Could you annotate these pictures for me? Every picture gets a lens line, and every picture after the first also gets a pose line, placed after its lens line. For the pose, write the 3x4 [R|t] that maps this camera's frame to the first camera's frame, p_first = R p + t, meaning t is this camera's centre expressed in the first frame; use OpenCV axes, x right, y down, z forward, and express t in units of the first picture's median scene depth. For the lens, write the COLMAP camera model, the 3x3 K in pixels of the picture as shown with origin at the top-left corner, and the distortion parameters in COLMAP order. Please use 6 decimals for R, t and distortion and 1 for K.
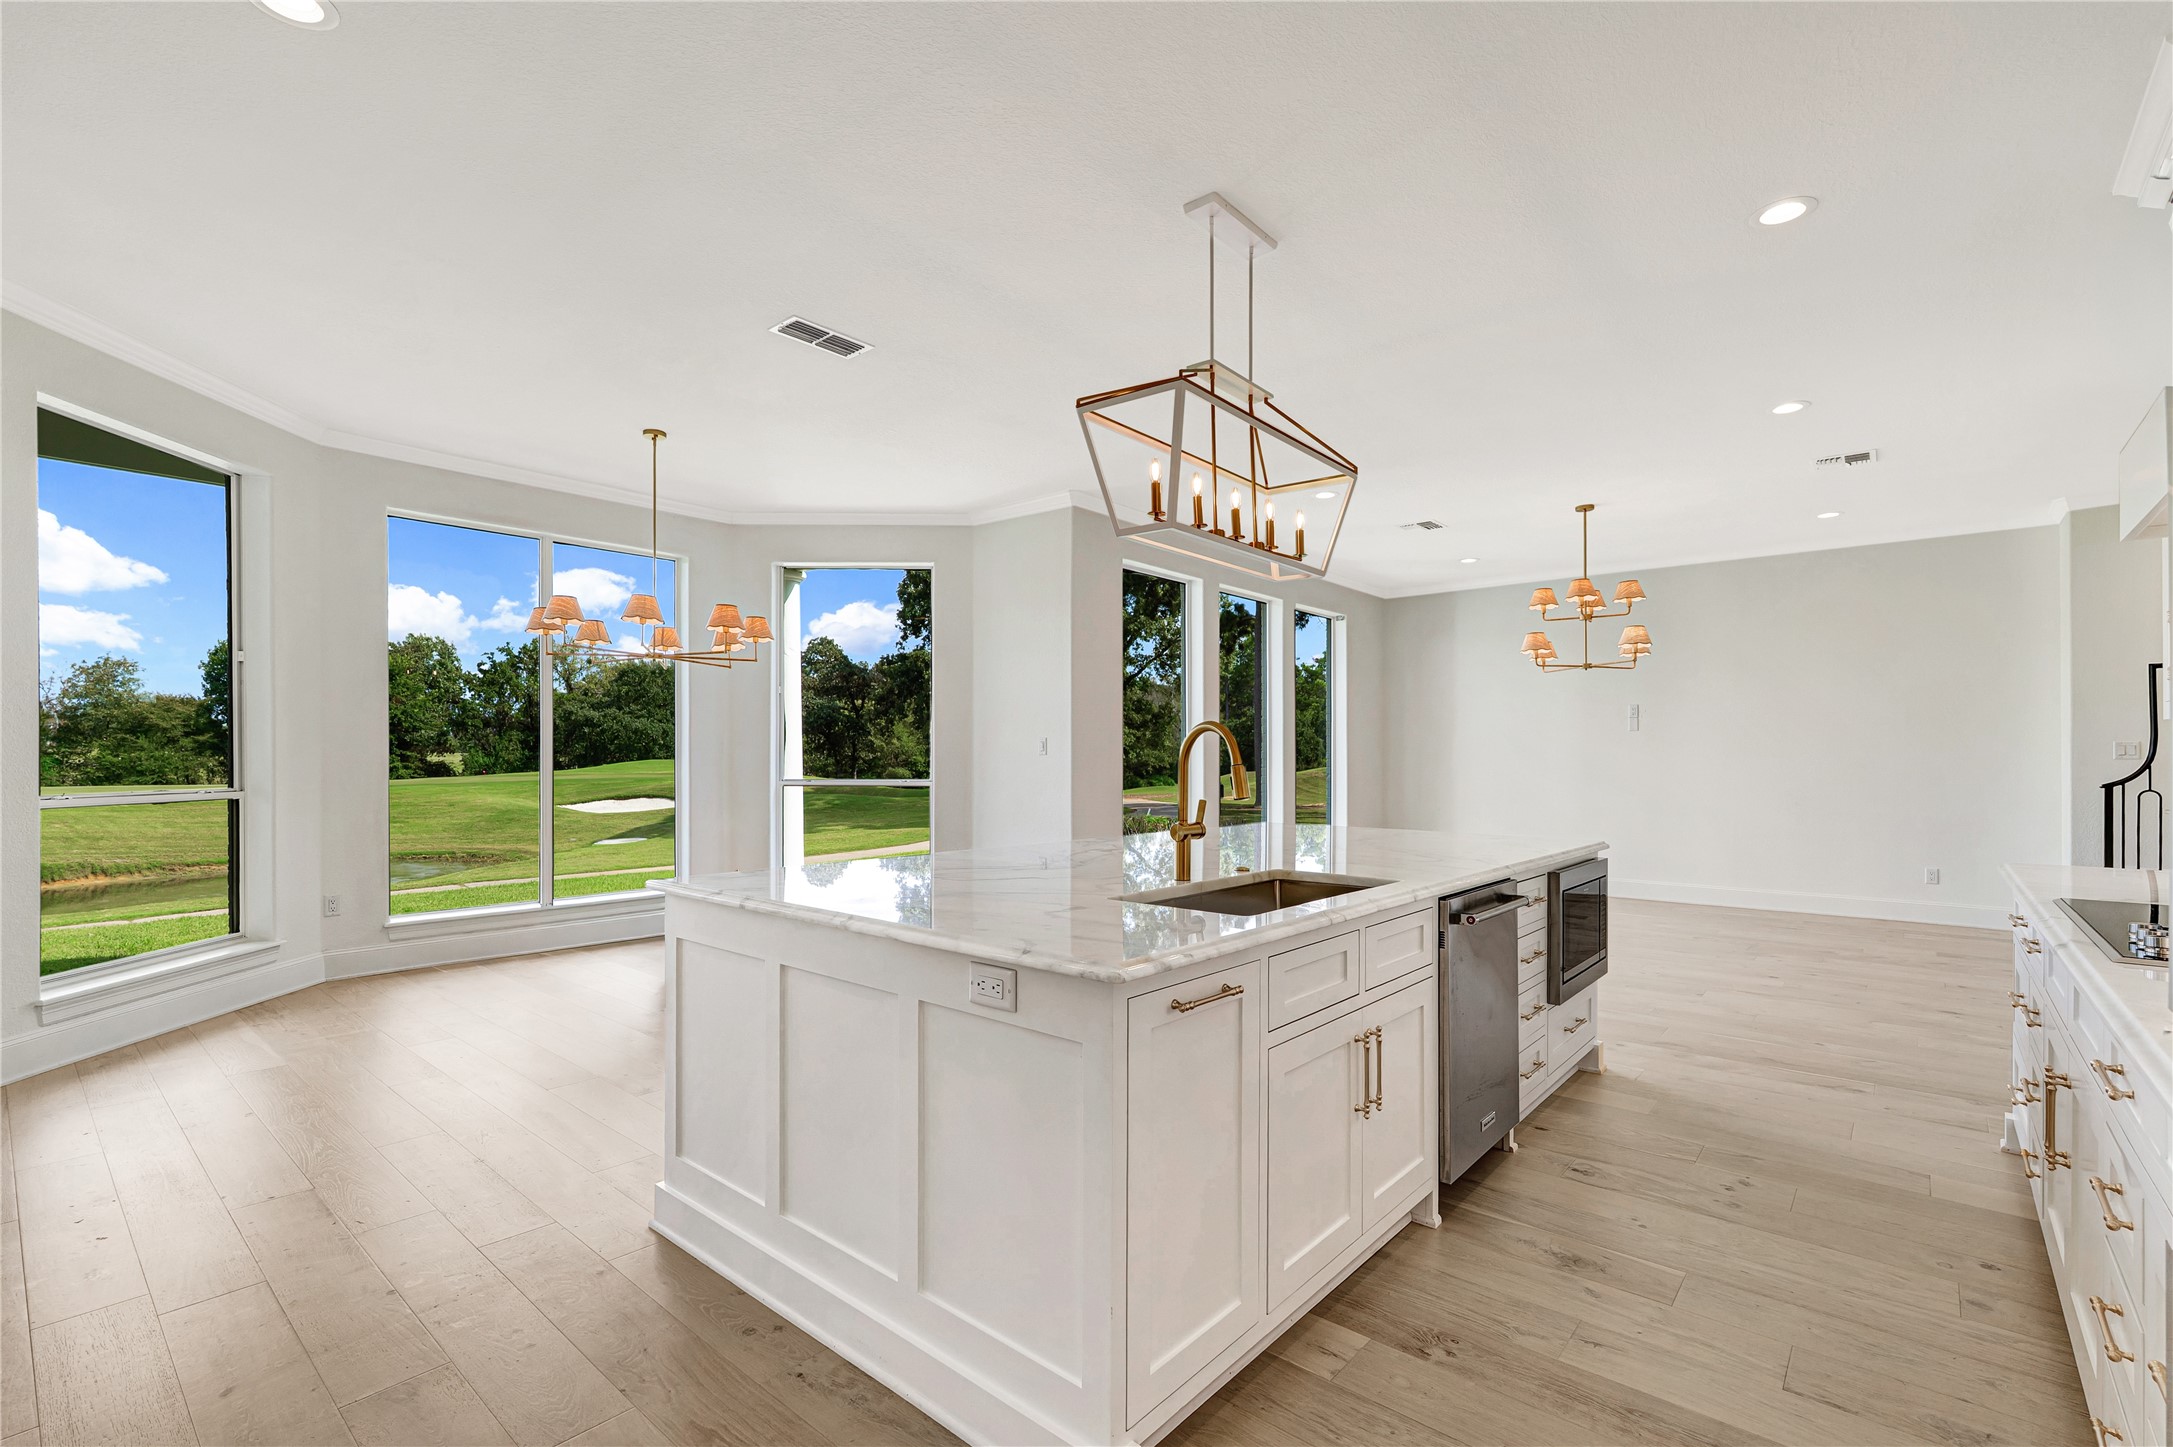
lens RADIAL K [[959.7, 0, 1098.3], [0, 959.7, 749.8], [0, 0, 1]] dist [-0.005151, 0.001587]
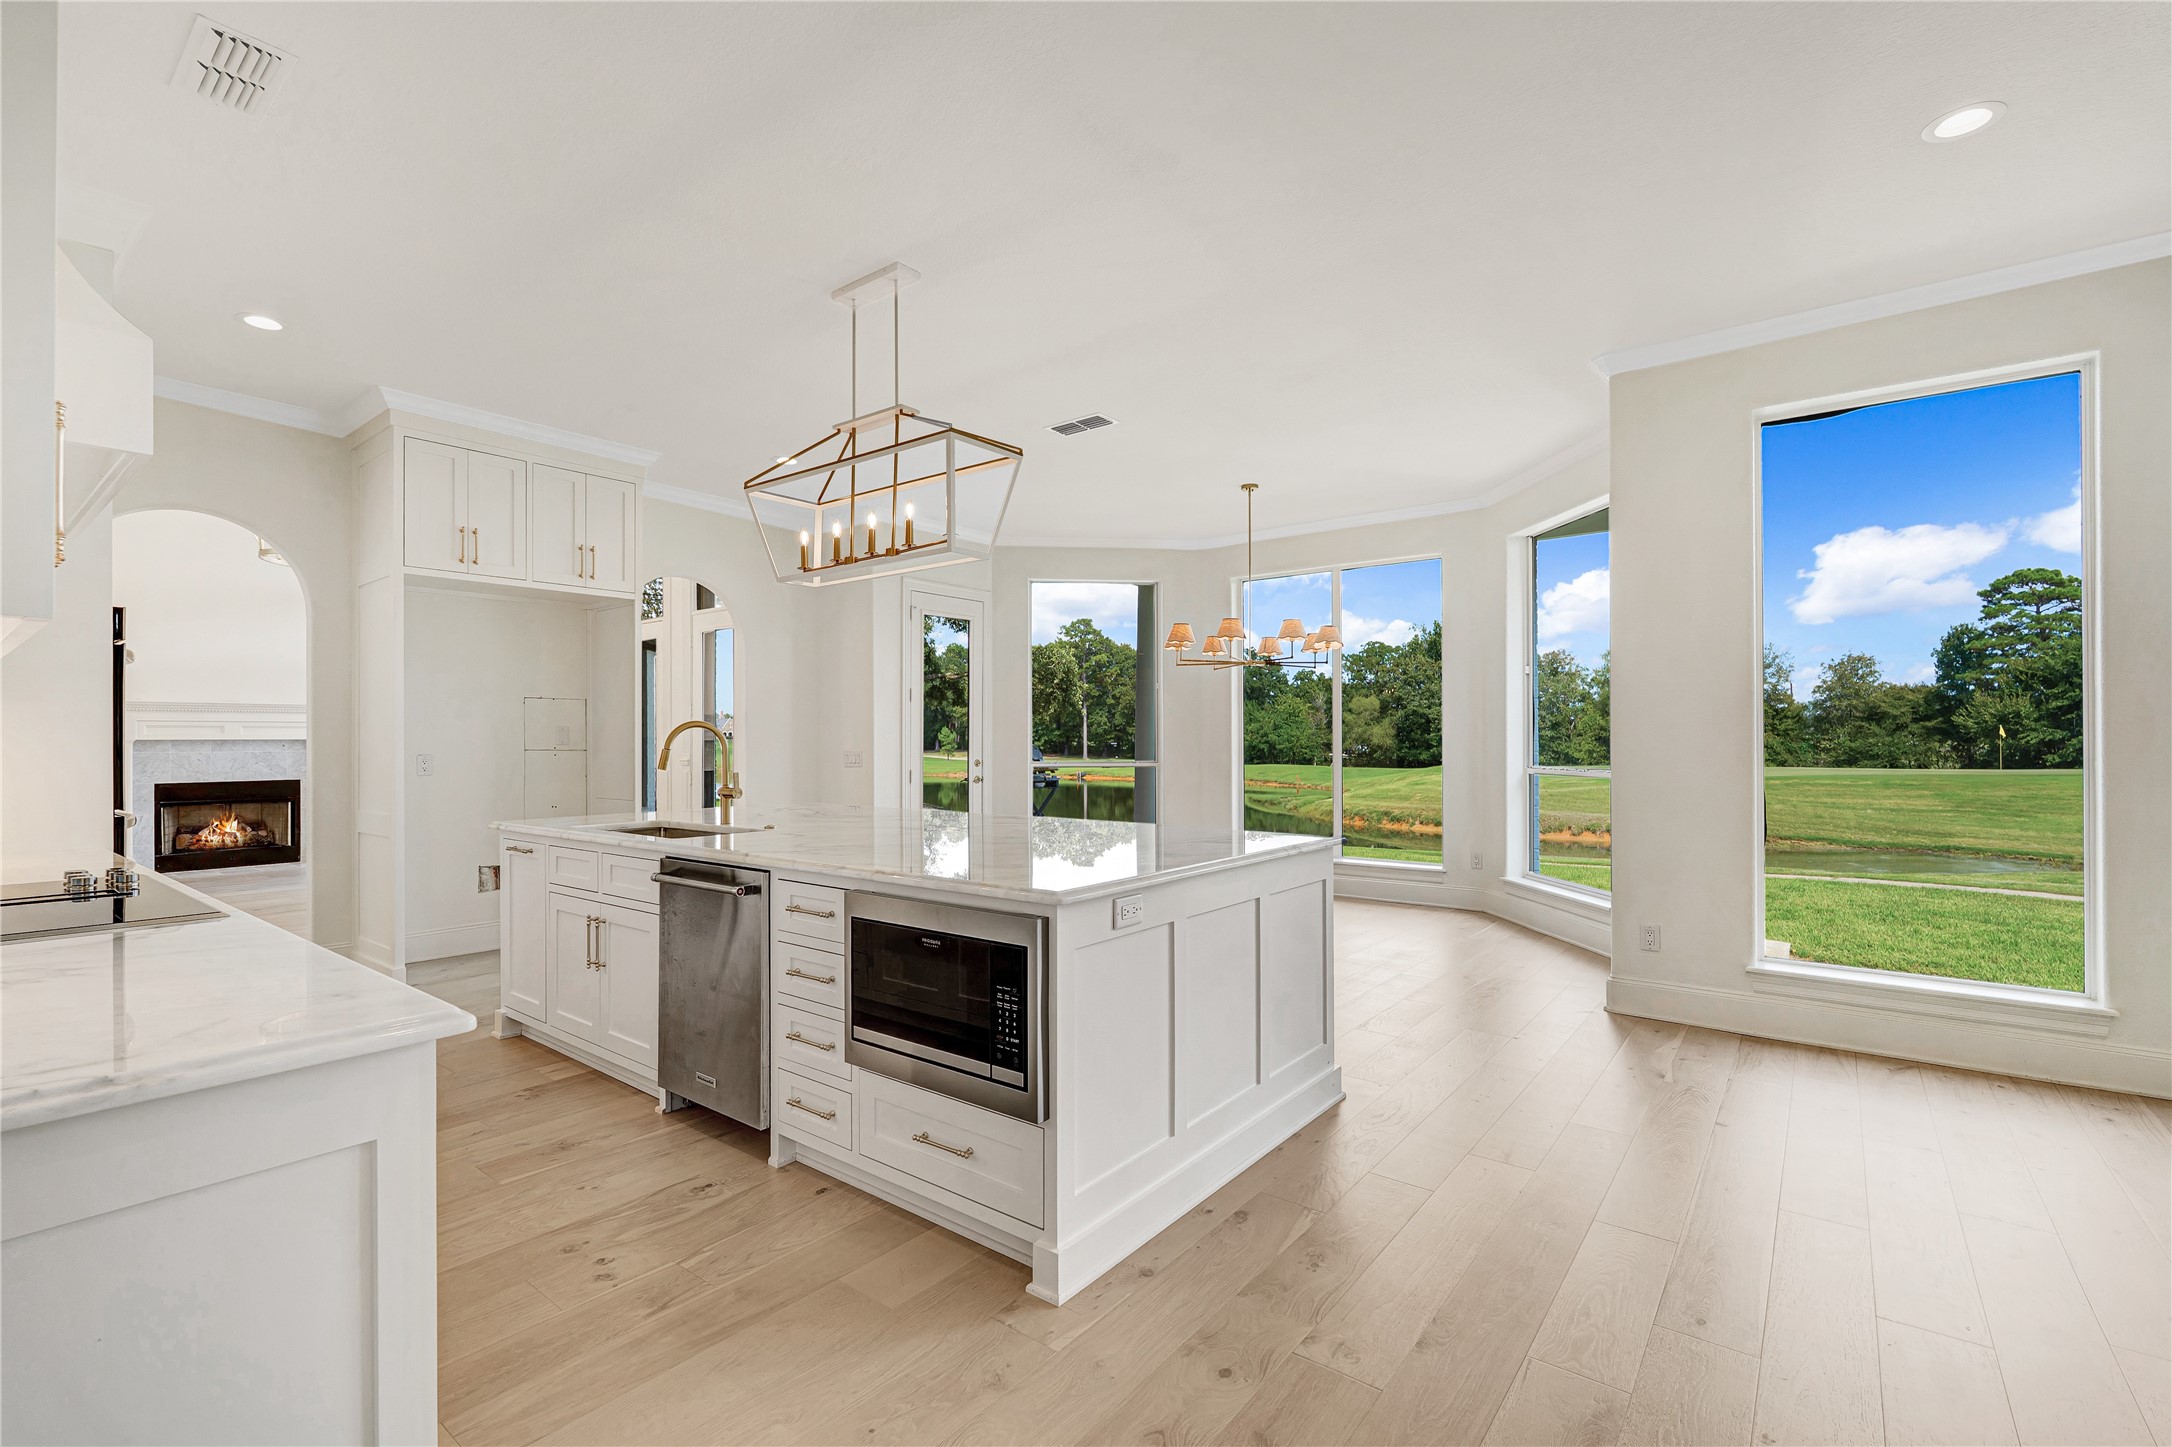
lens RADIAL K [[959.3, 0, 1078.9], [0, 959.3, 737.5], [0, 0, 1]] dist [-0.005151, 0.001587]
pose [[0.036688, -0.008022, -0.999295, 0.144773], [0.010756, 0.999913, -0.007632, 0.001258], [0.999269, -0.010469, 0.036771, 0.133075]]
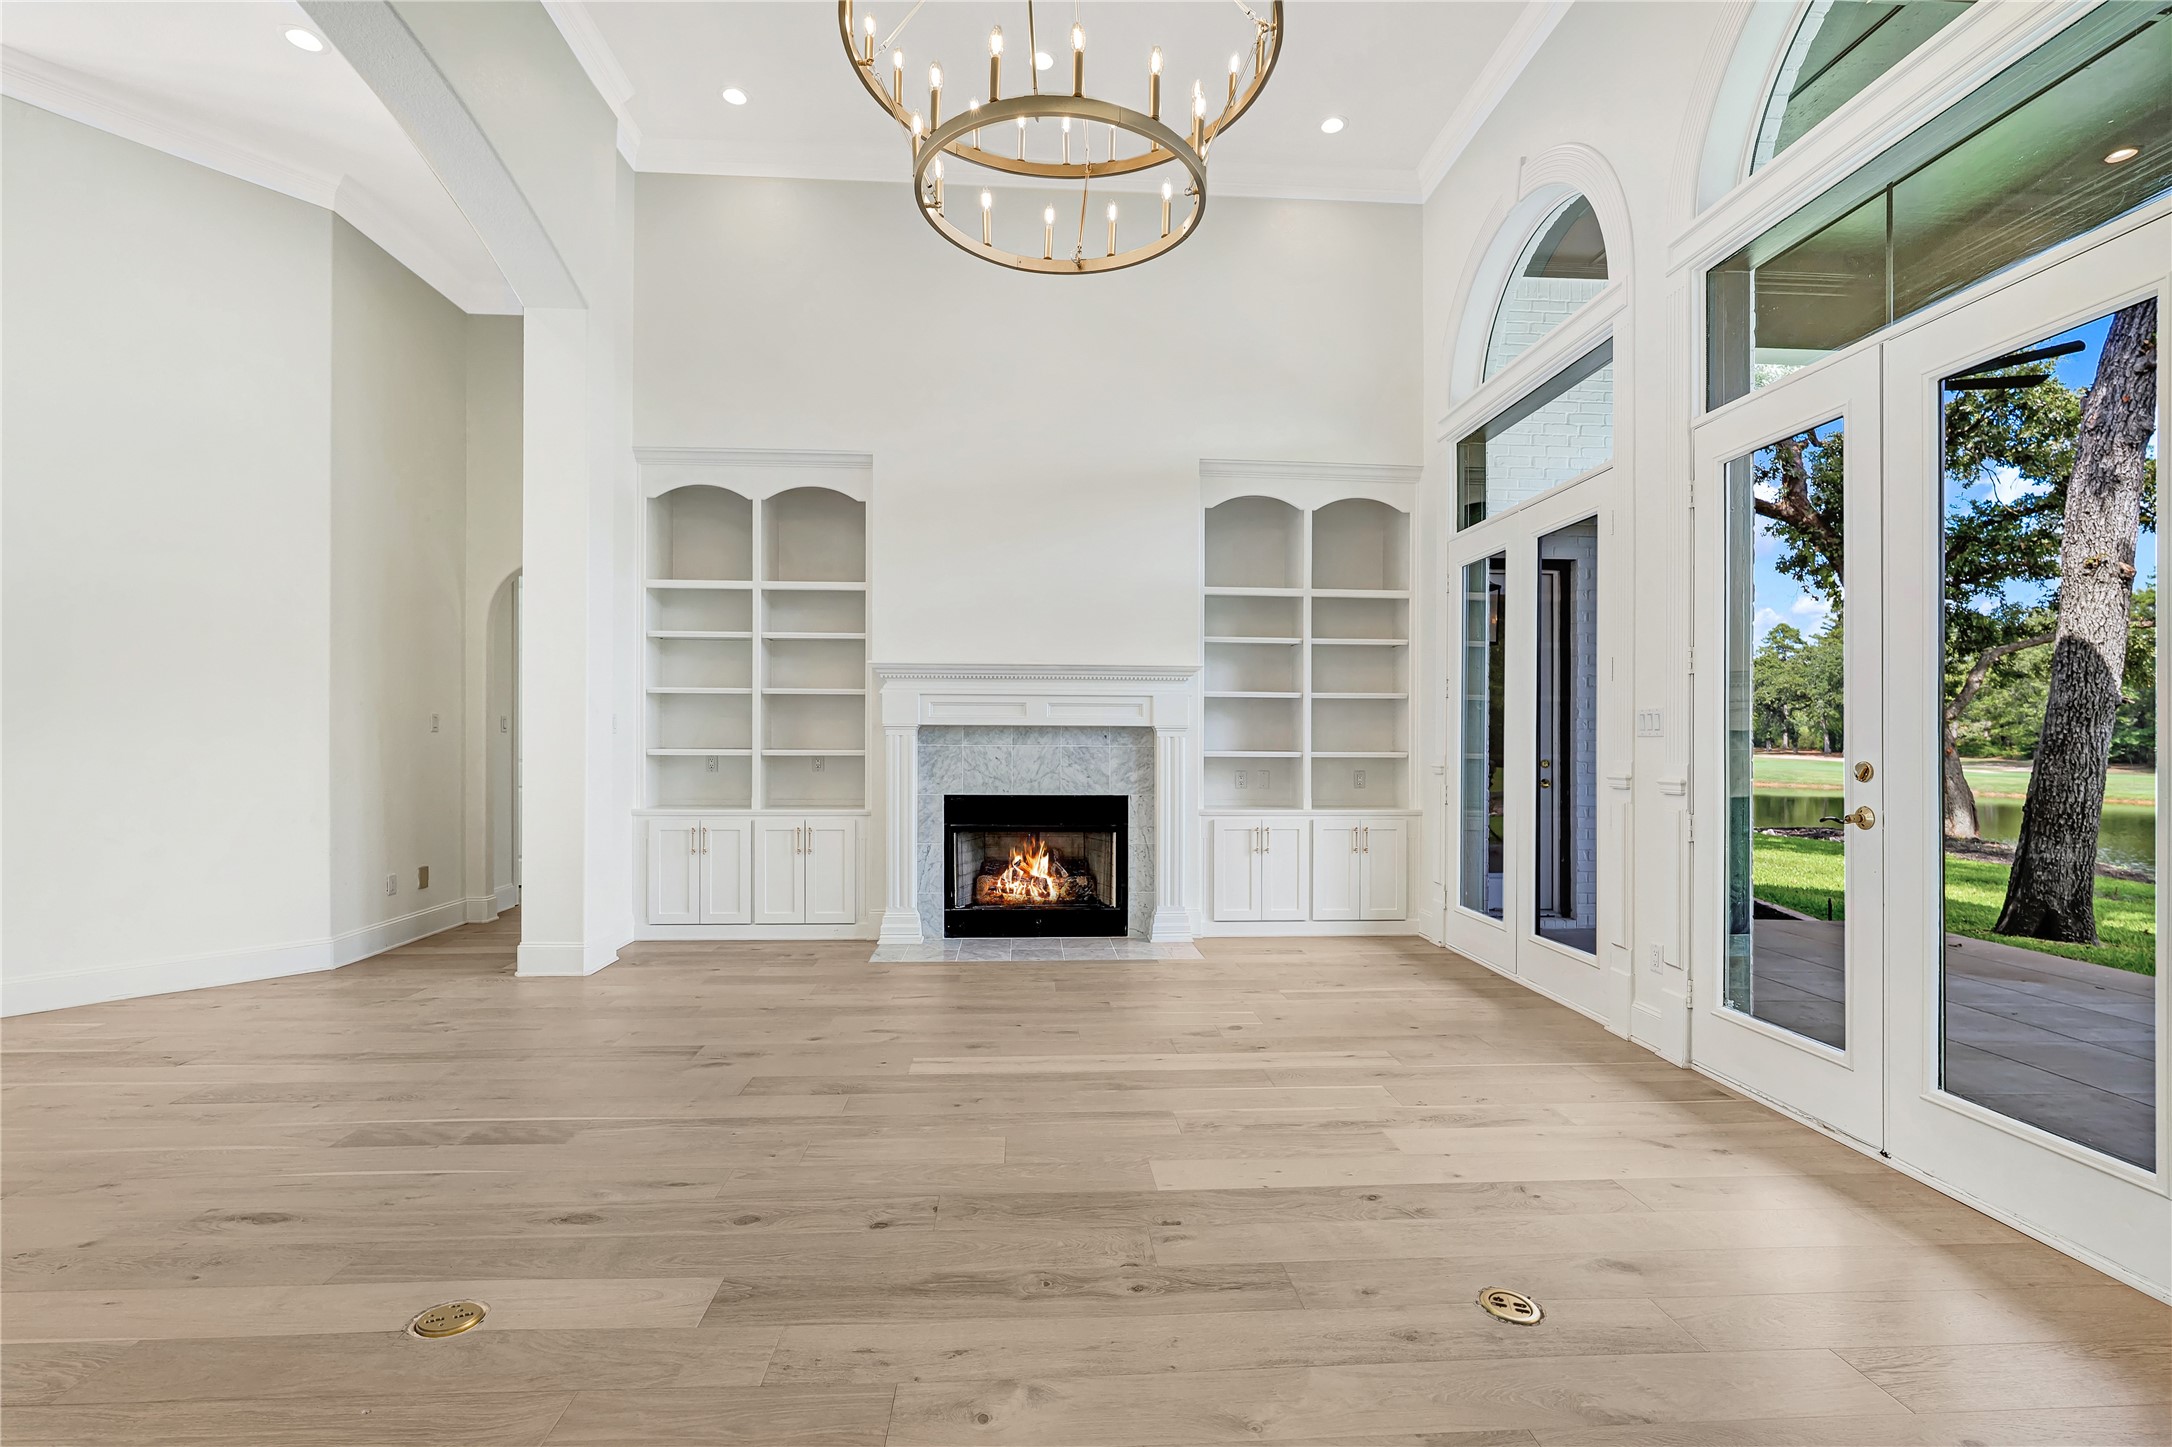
lens RADIAL K [[959.3, 0, 1072.7], [0, 959.3, 730.8], [0, 0, 1]] dist [-0.005151, 0.001587]
pose [[-0.723201, -0.014735, -0.690480, -0.068283], [-0.006632, 0.999874, -0.014391, 0.000099], [0.690606, -0.005828, -0.723208, -0.000942]]
